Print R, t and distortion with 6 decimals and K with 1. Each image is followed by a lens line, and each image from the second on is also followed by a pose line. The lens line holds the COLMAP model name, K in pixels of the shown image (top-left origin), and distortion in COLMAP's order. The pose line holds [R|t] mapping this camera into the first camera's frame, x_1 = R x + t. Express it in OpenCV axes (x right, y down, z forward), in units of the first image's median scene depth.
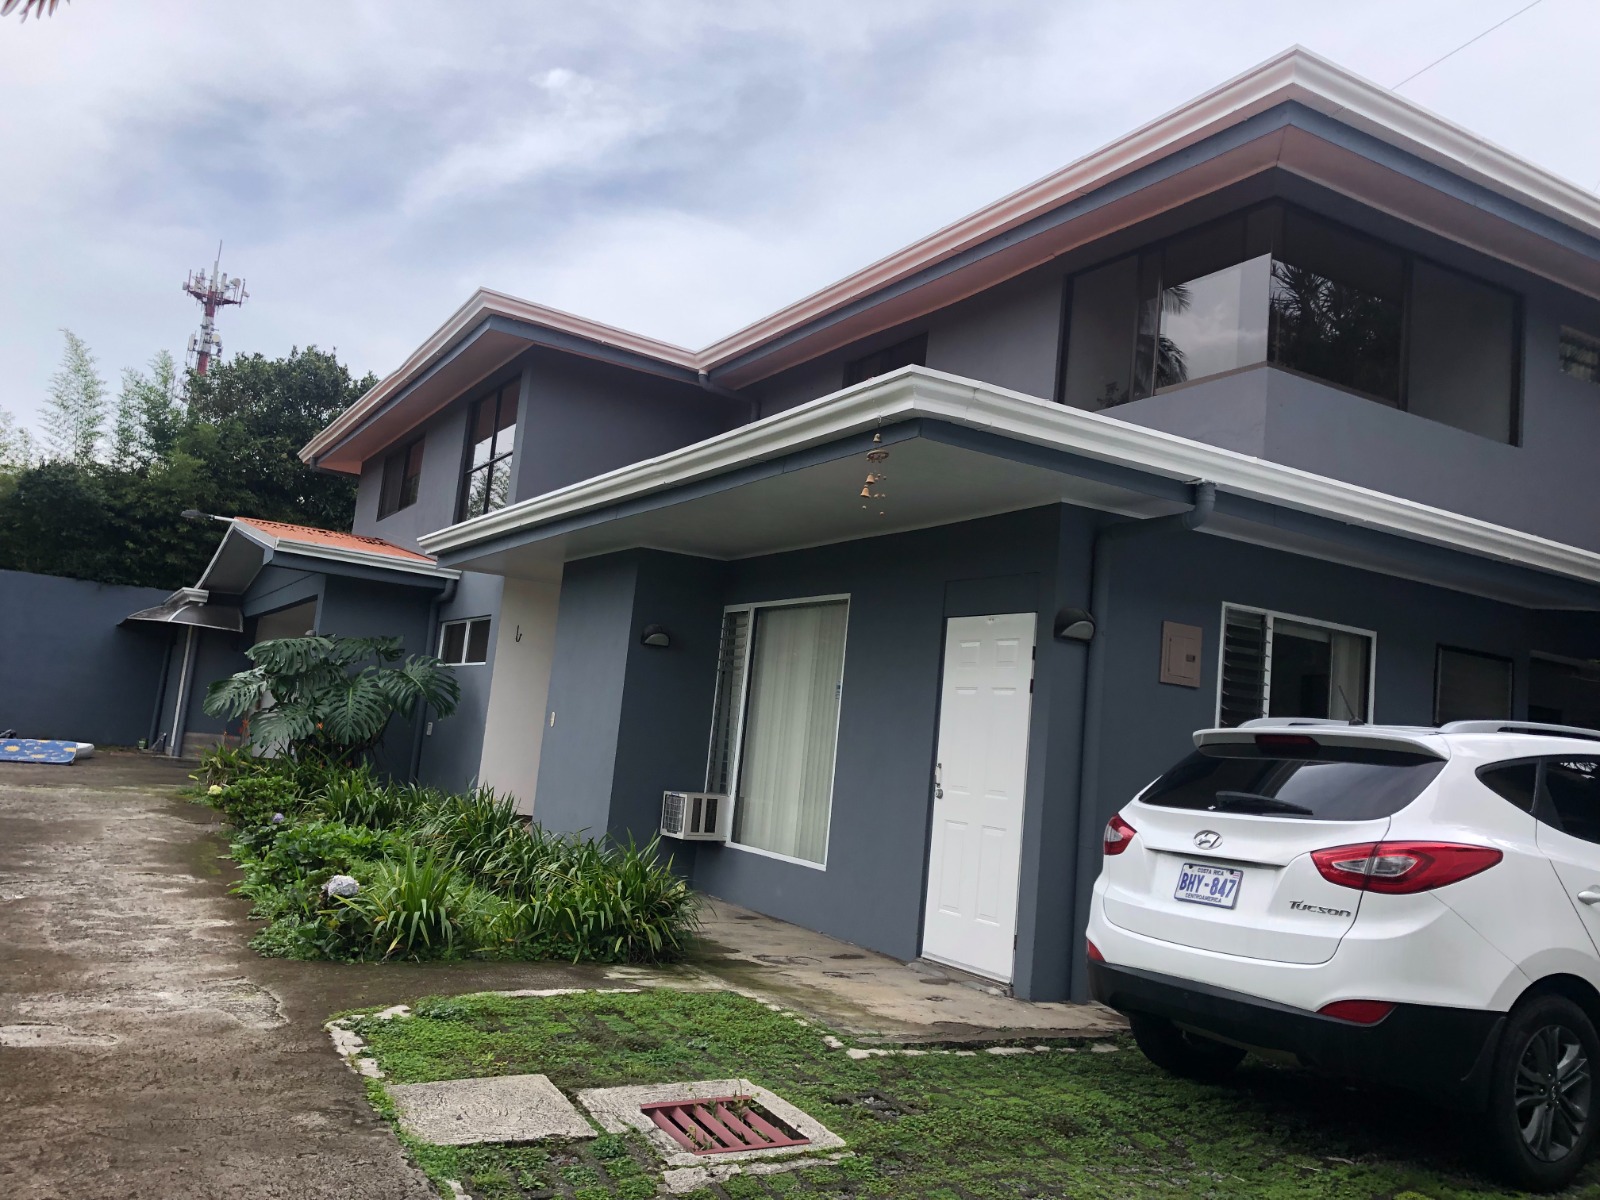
lens RADIAL K [[1387.5, 0, 800.0], [0, 1387.5, 600.0], [0, 0, 1]] dist [-0.004198, -0.003665]
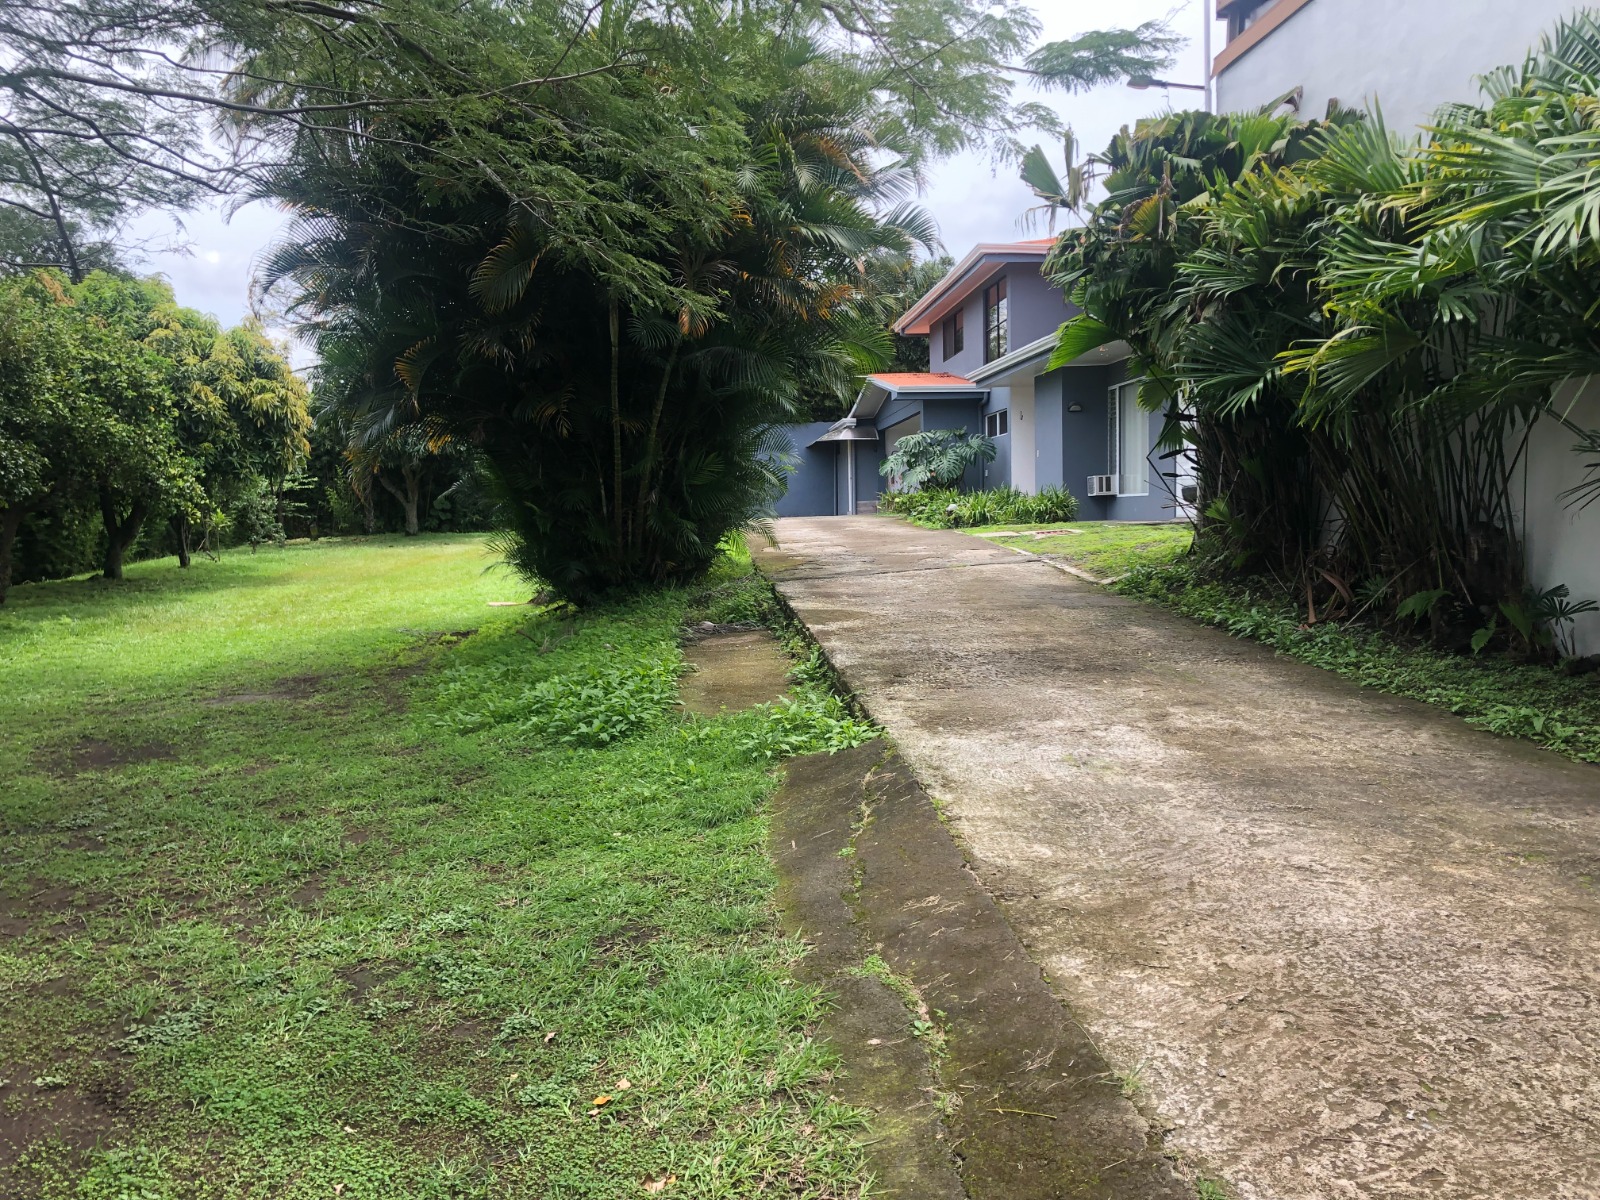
lens RADIAL K [[1387.5, 0, 800.0], [0, 1387.5, 600.0], [0, 0, 1]] dist [-0.004198, -0.003665]
pose [[0.907890, -0.096822, -0.407874, 0.267057], [0.158085, 0.980205, 0.119199, -0.003000], [0.388259, -0.172698, 0.905224, -0.874650]]
